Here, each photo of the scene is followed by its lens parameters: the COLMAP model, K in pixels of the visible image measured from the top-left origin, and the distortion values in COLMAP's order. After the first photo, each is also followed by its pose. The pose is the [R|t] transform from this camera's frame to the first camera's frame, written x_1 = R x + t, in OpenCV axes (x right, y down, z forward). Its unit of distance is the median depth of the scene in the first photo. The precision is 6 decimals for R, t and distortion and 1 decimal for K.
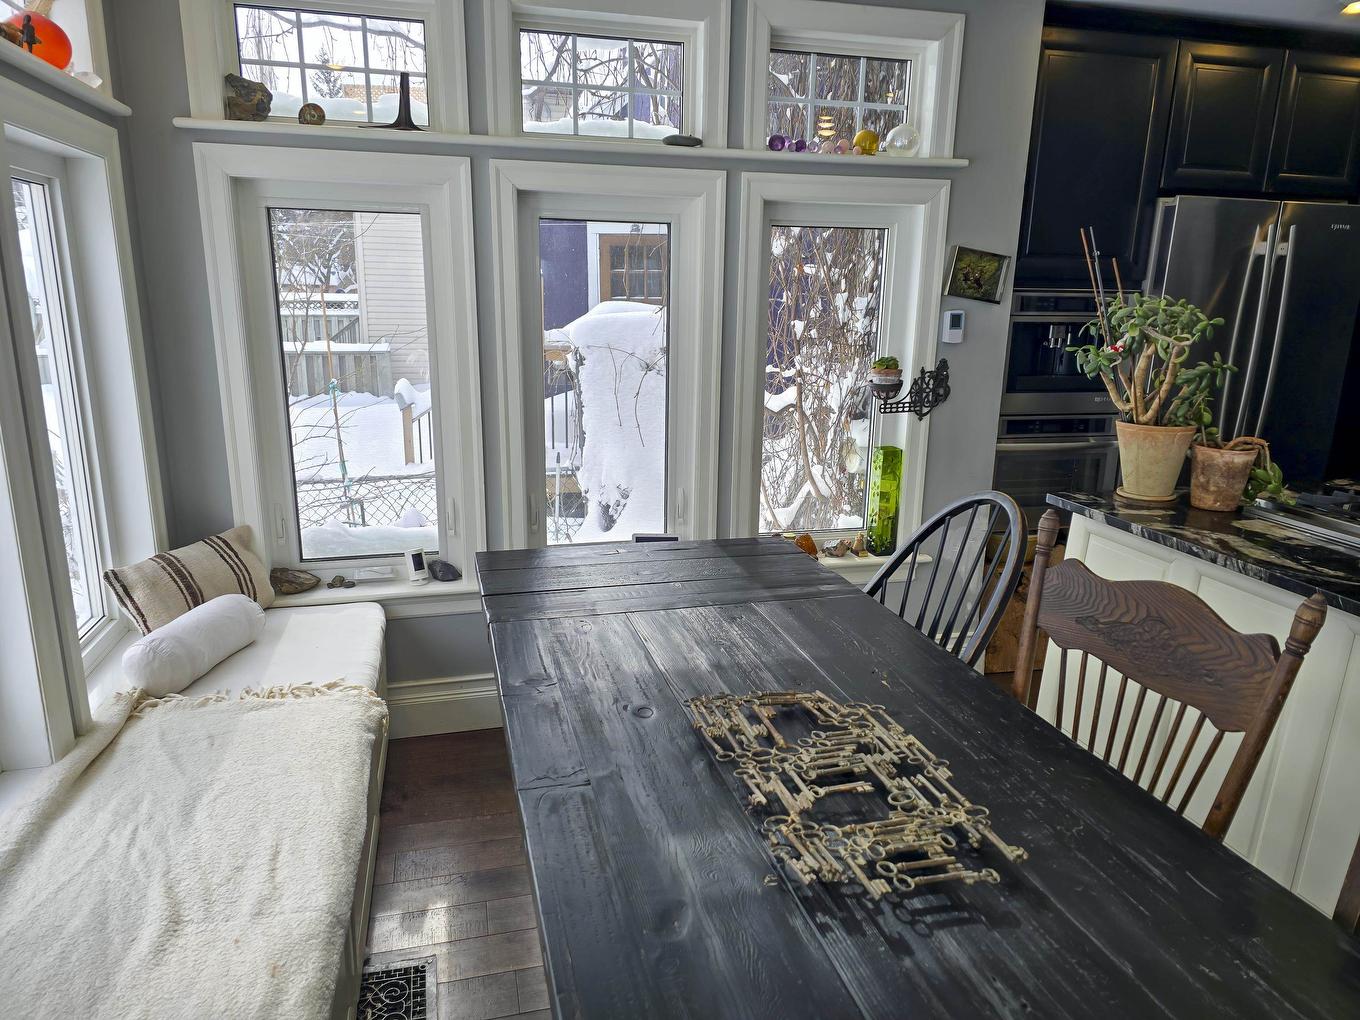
lens RADIAL K [[925.1, 0, 678.8], [0, 925.1, 516.6], [0, 0, 1]] dist [0.001056, -0.001726]
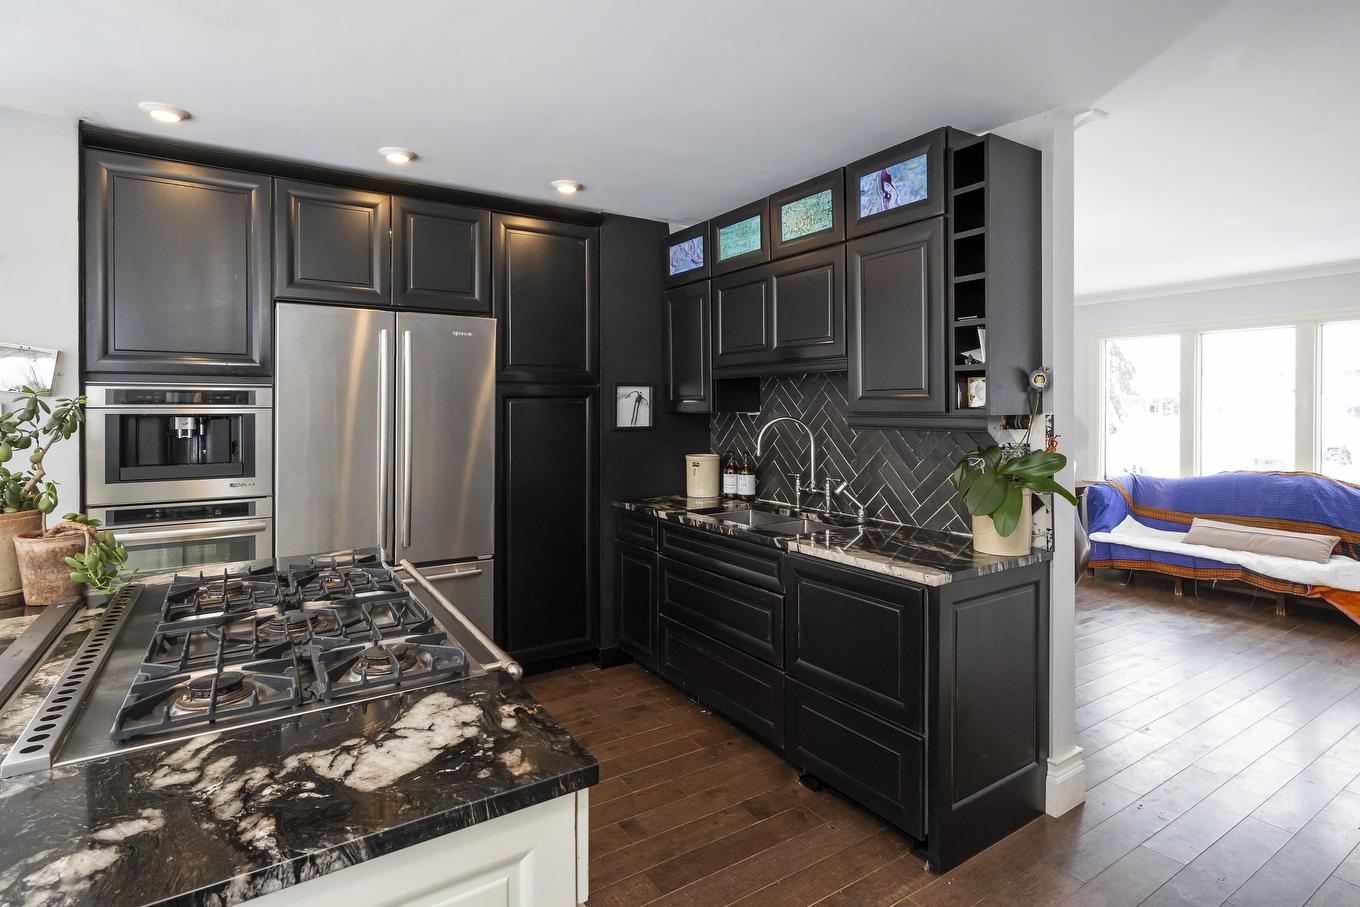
lens RADIAL K [[686.4, 0, 684.9], [0, 686.4, 407.6], [0, 0, 1]] dist [0.001726, 0.001754]
pose [[0.949386, -0.015475, 0.313731, 0.749626], [0.089778, 0.970489, -0.223810, 0.010894], [-0.301010, 0.240648, 0.922758, 0.103903]]
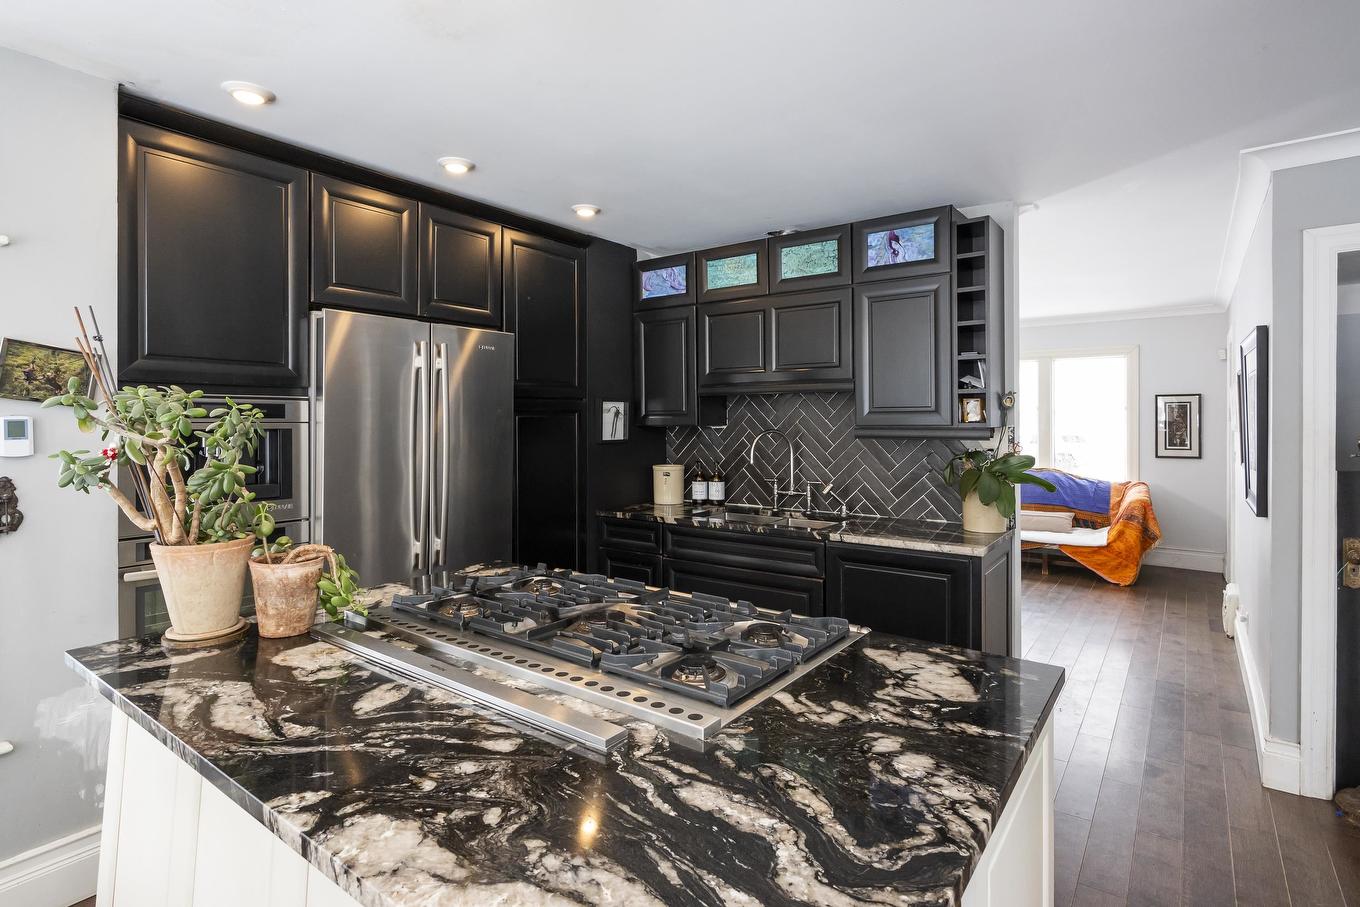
lens RADIAL K [[686.4, 0, 662.1], [0, 686.4, 419.7], [0, 0, 1]] dist [0.001726, 0.001754]
pose [[0.781893, -0.013901, 0.623258, 0.353724], [0.162410, 0.969771, -0.182118, -0.021418], [-0.601886, 0.243619, 0.760515, 0.211111]]
